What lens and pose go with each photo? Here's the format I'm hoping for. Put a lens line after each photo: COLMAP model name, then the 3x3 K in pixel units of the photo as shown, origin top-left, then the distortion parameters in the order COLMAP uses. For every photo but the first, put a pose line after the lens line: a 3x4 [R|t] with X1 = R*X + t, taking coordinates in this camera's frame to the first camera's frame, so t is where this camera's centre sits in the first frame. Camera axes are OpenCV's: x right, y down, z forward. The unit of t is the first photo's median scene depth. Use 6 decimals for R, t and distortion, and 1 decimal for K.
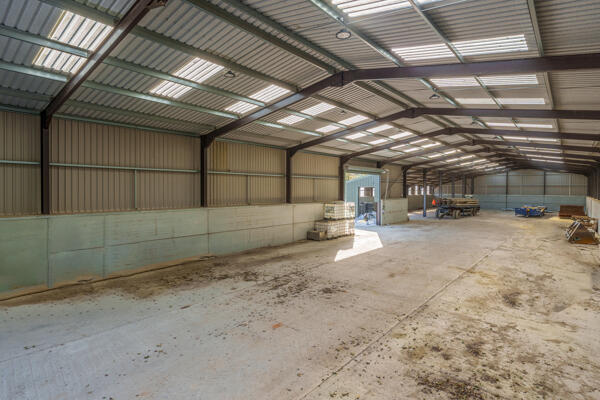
lens RADIAL K [[332.1, 0, 296.6], [0, 332.1, 197.5], [0, 0, 1]] dist [-0.000384, 0.000231]
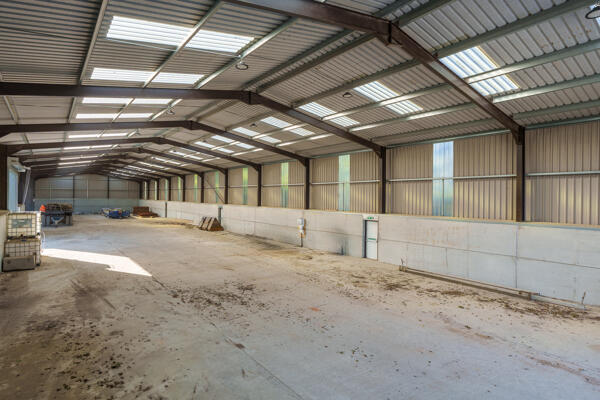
lens RADIAL K [[332.1, 0, 296.6], [0, 332.1, 197.5], [0, 0, 1]] dist [-0.000384, 0.000231]
pose [[0.185564, -0.005038, 0.982619, -1.081683], [0.012457, 0.999919, 0.002775, -0.026503], [-0.982553, 0.011726, 0.185612, 0.706183]]
